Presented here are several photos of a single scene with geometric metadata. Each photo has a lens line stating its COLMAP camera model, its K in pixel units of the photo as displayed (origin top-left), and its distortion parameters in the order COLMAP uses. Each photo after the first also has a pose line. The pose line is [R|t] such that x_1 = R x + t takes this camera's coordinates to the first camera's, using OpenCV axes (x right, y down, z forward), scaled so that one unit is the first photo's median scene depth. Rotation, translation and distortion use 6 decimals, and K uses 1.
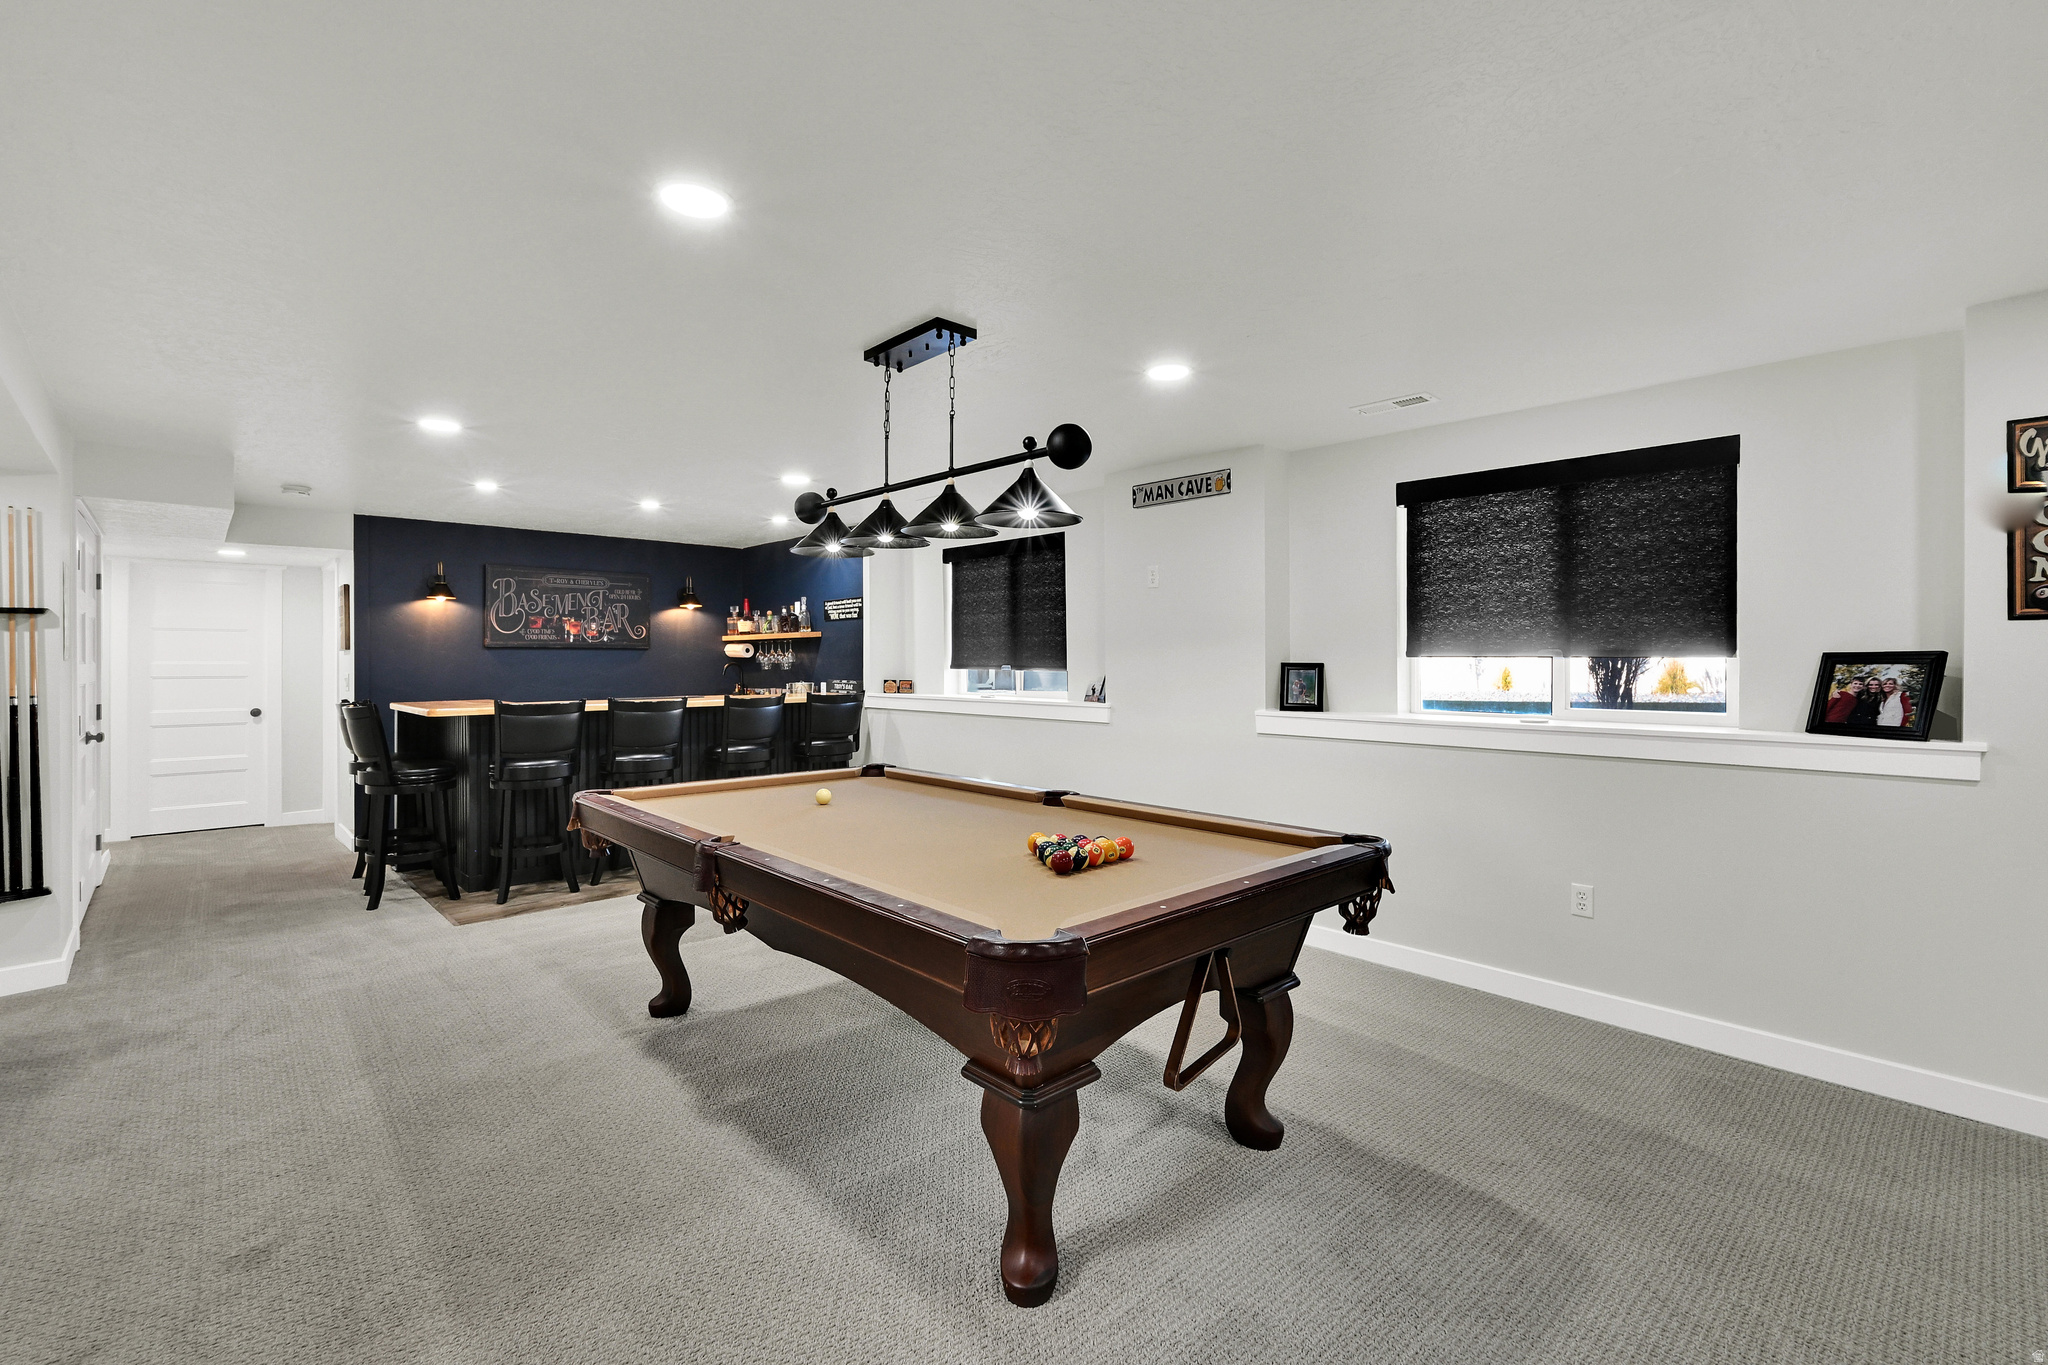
lens RADIAL K [[918.2, 0, 1023.7], [0, 918.2, 655.6], [0, 0, 1]] dist [0.002082, -0.000262]
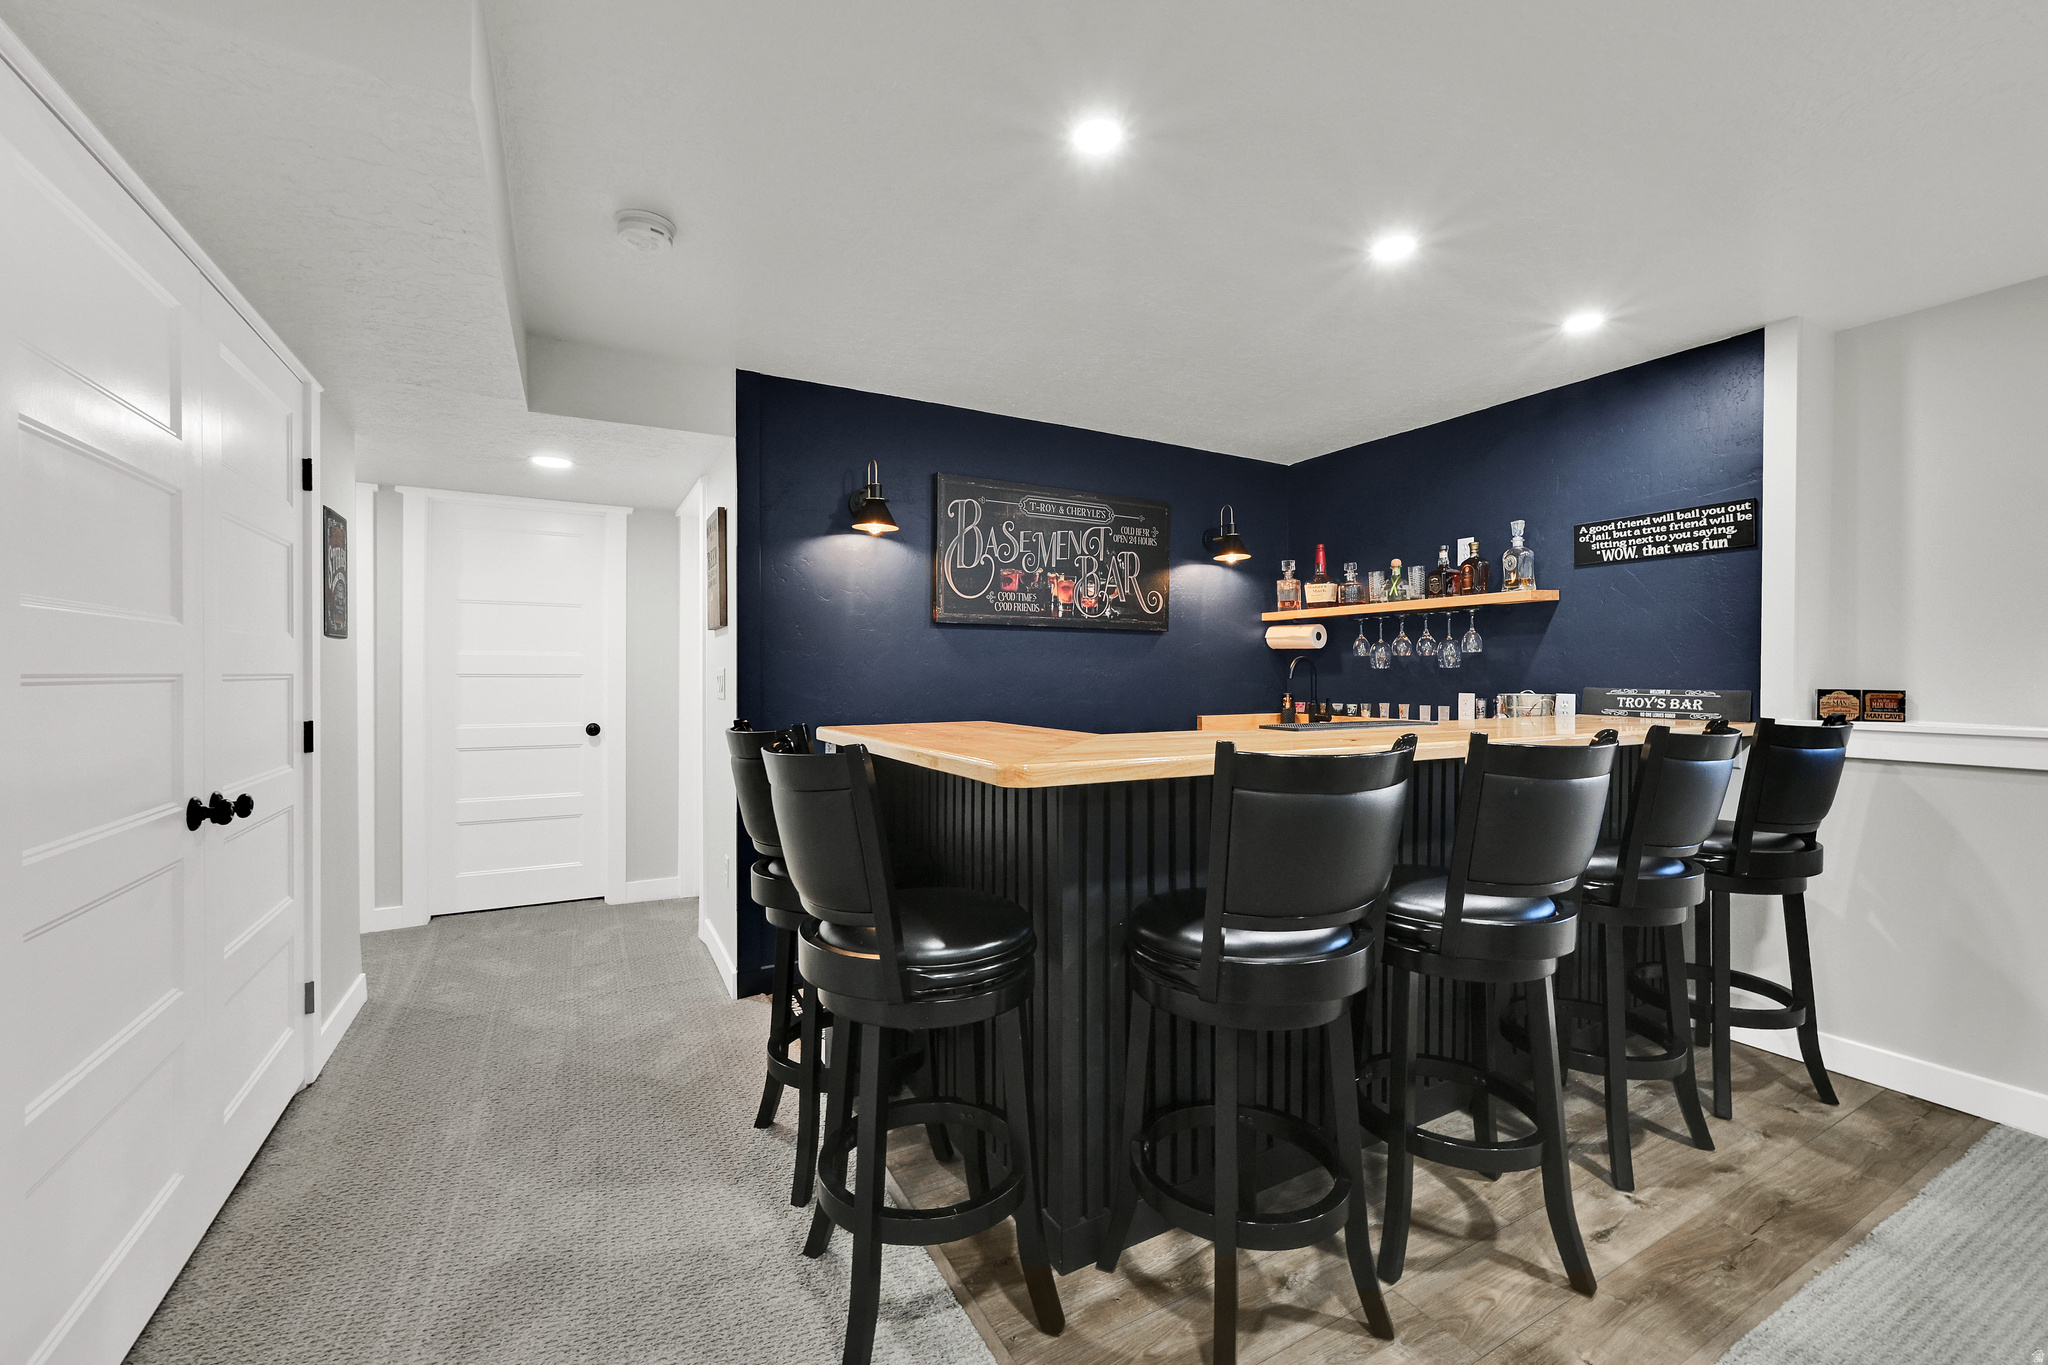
lens RADIAL K [[827.2, 0, 1009.2], [0, 827.2, 669.2], [0, 0, 1]] dist [-0.000252, -0.000193]
pose [[0.965571, 0.003254, -0.260120, -0.397702], [-0.003351, 0.999994, 0.000072, 0.017873], [0.260119, 0.000802, 0.965576, 0.509915]]
